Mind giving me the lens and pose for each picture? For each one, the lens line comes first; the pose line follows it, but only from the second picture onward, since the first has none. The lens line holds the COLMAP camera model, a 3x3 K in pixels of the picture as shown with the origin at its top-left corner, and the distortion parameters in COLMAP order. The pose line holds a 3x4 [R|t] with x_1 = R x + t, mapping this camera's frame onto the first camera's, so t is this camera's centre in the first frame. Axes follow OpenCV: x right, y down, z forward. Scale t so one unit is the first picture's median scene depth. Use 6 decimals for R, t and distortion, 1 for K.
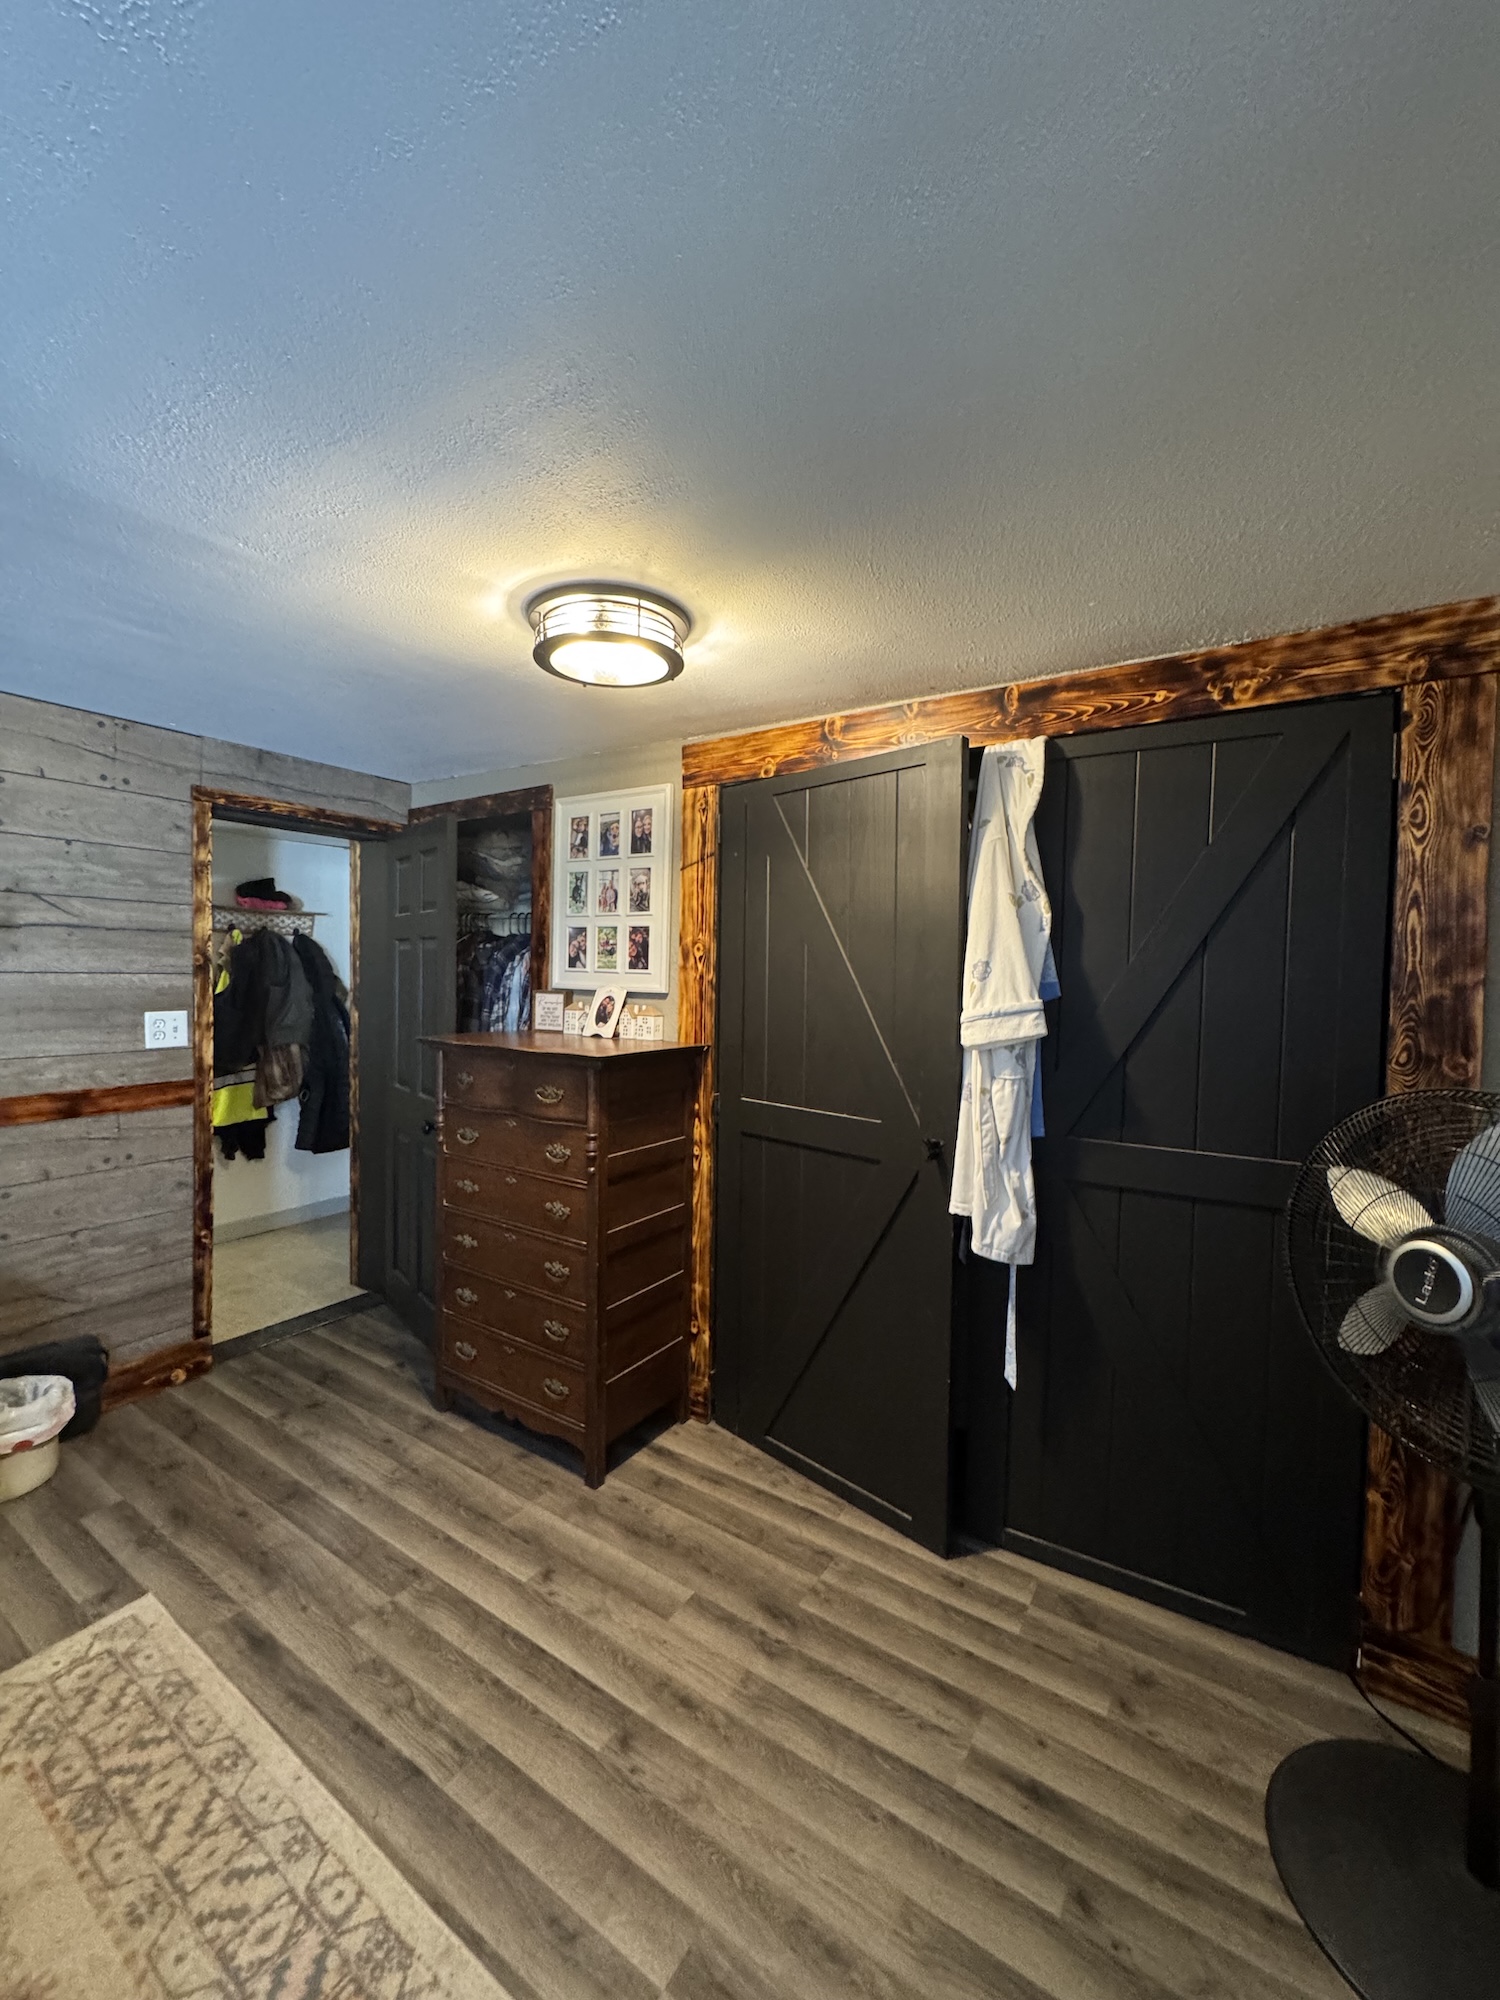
lens RADIAL K [[798.7, 0, 751.1], [0, 798.7, 1001.6], [0, 0, 1]] dist [-0.004134, 0.000512]
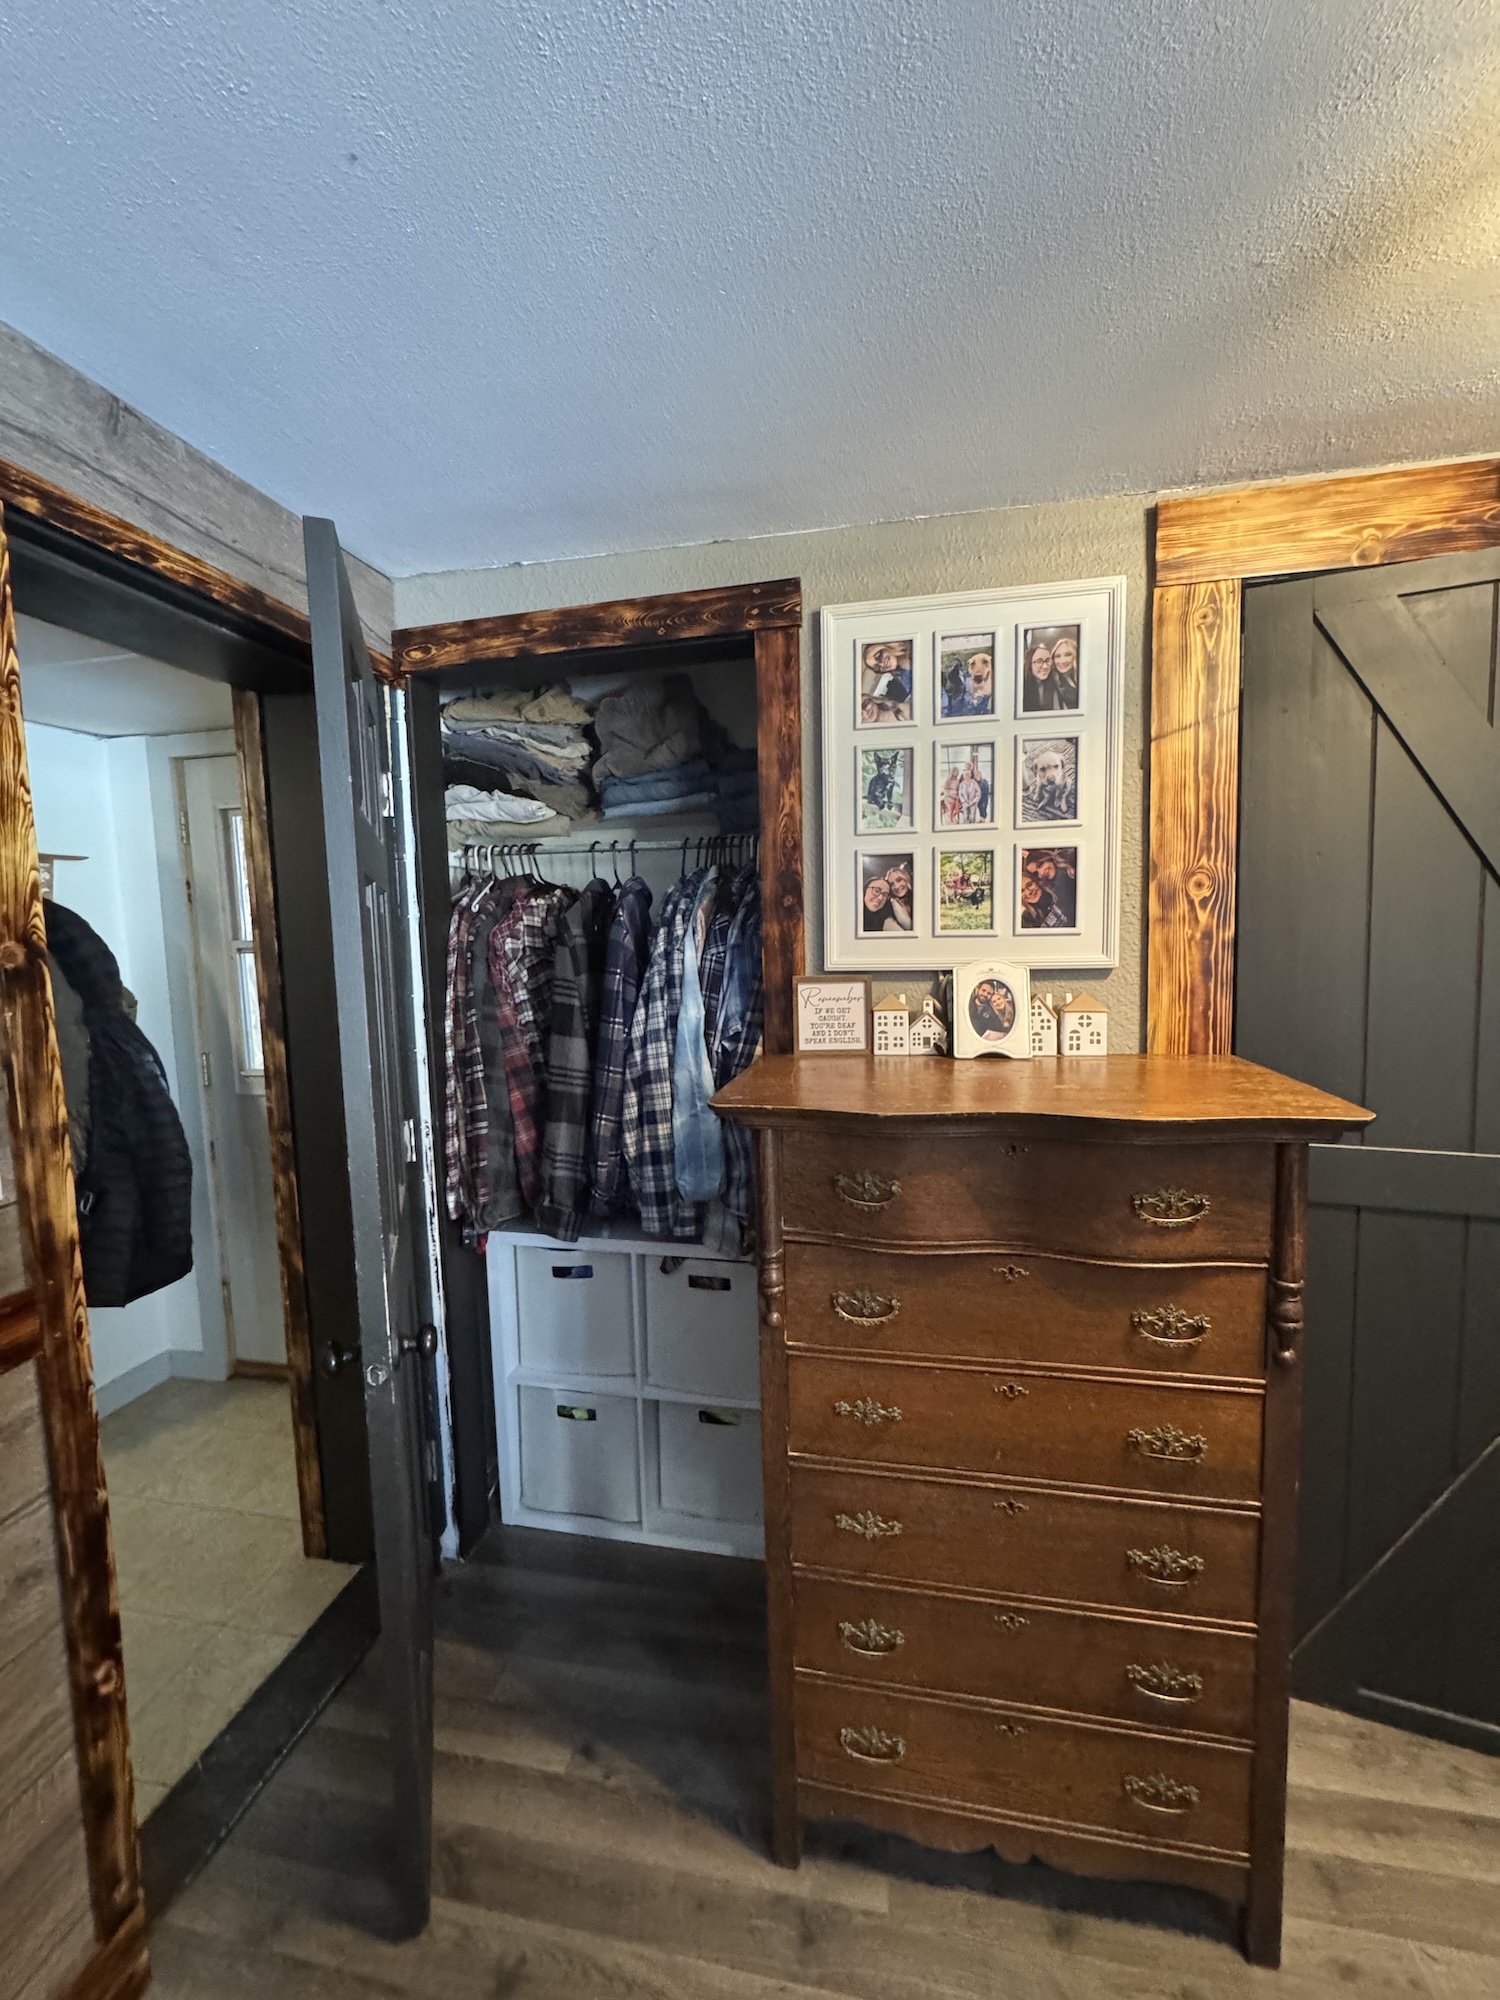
lens RADIAL K [[798.7, 0, 751.1], [0, 798.7, 1001.6], [0, 0, 1]] dist [-0.004134, 0.000512]
pose [[0.928645, -0.075978, 0.363105, -0.521686], [0.057493, 0.996452, 0.061463, -0.034555], [-0.366486, -0.036201, 0.929719, 0.555478]]
